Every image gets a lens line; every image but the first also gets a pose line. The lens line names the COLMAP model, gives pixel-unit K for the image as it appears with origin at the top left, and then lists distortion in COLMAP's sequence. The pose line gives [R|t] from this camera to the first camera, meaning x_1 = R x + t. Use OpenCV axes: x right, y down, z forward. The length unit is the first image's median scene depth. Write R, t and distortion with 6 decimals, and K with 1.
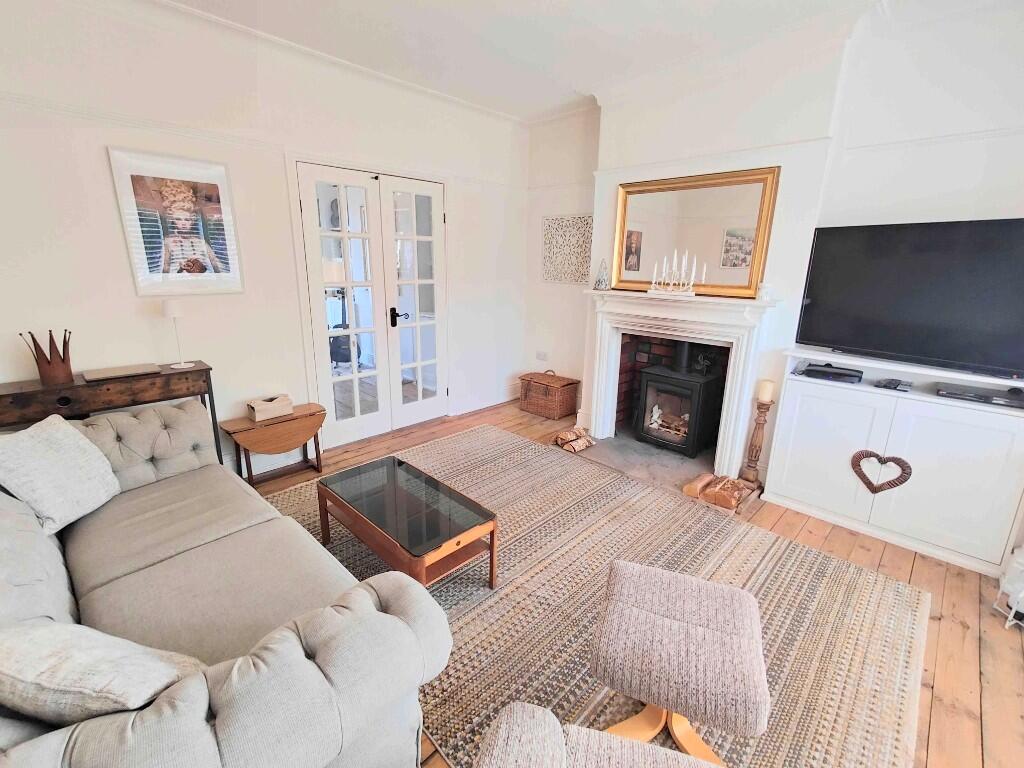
lens RADIAL K [[450.7, 0, 512.9], [0, 450.7, 379.8], [0, 0, 1]] dist [0.006689, 0.000201]
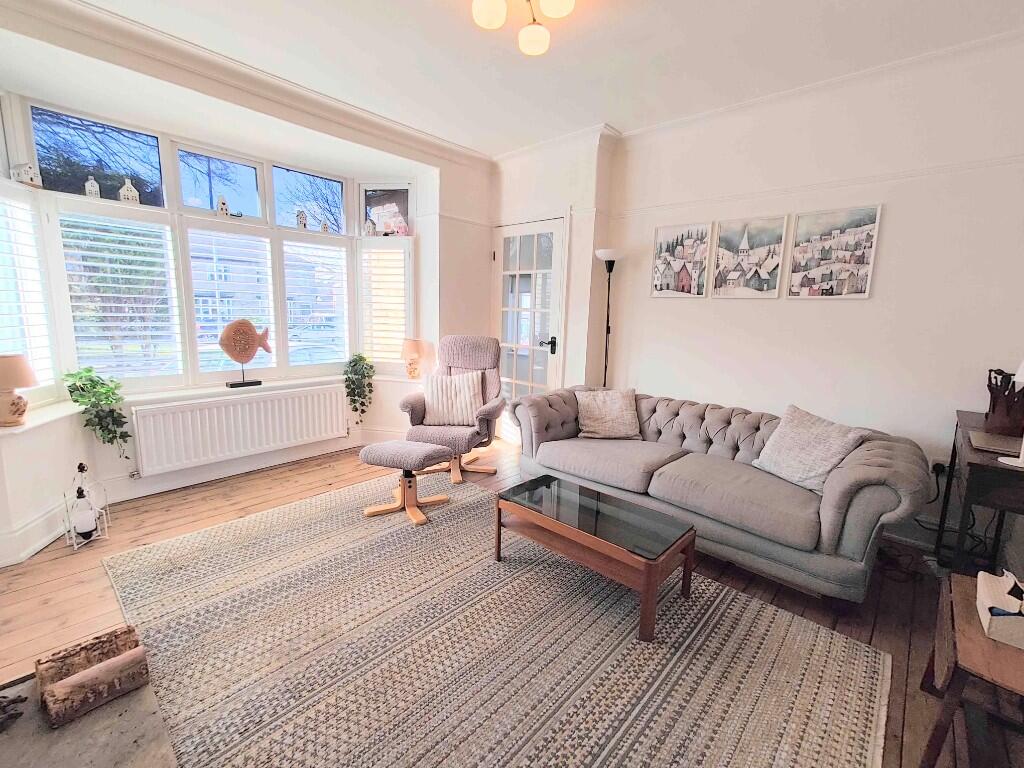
lens RADIAL K [[455.1, 0, 512.0], [0, 455.1, 384.0], [0, 0, 1]] dist [-0.015909, -0.000033]
pose [[-0.998124, -0.038107, -0.047915, -0.006983], [-0.054292, 0.912639, 0.405145, -0.274008], [0.028290, 0.406987, -0.912996, 1.236354]]
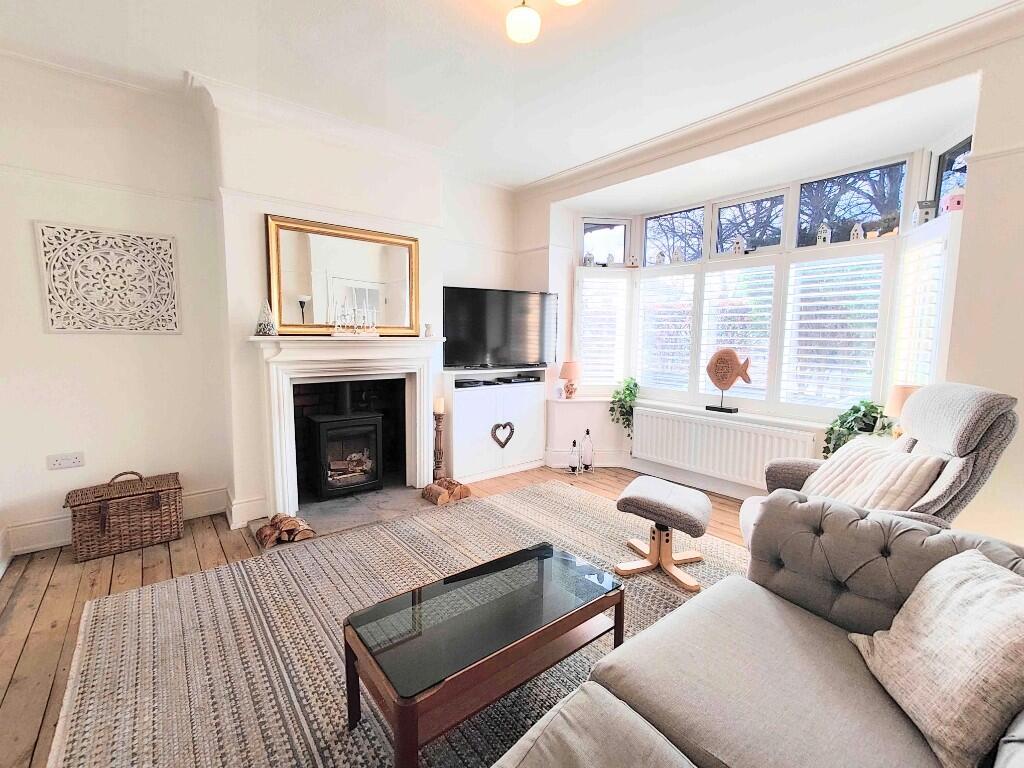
lens RADIAL K [[450.7, 0, 512.9], [0, 450.7, 379.8], [0, 0, 1]] dist [0.006689, 0.000201]
pose [[0.124147, -0.115380, 0.985533, -0.625110], [0.244567, 0.966133, 0.082301, -0.091858], [-0.961652, 0.230811, 0.148161, 0.530213]]
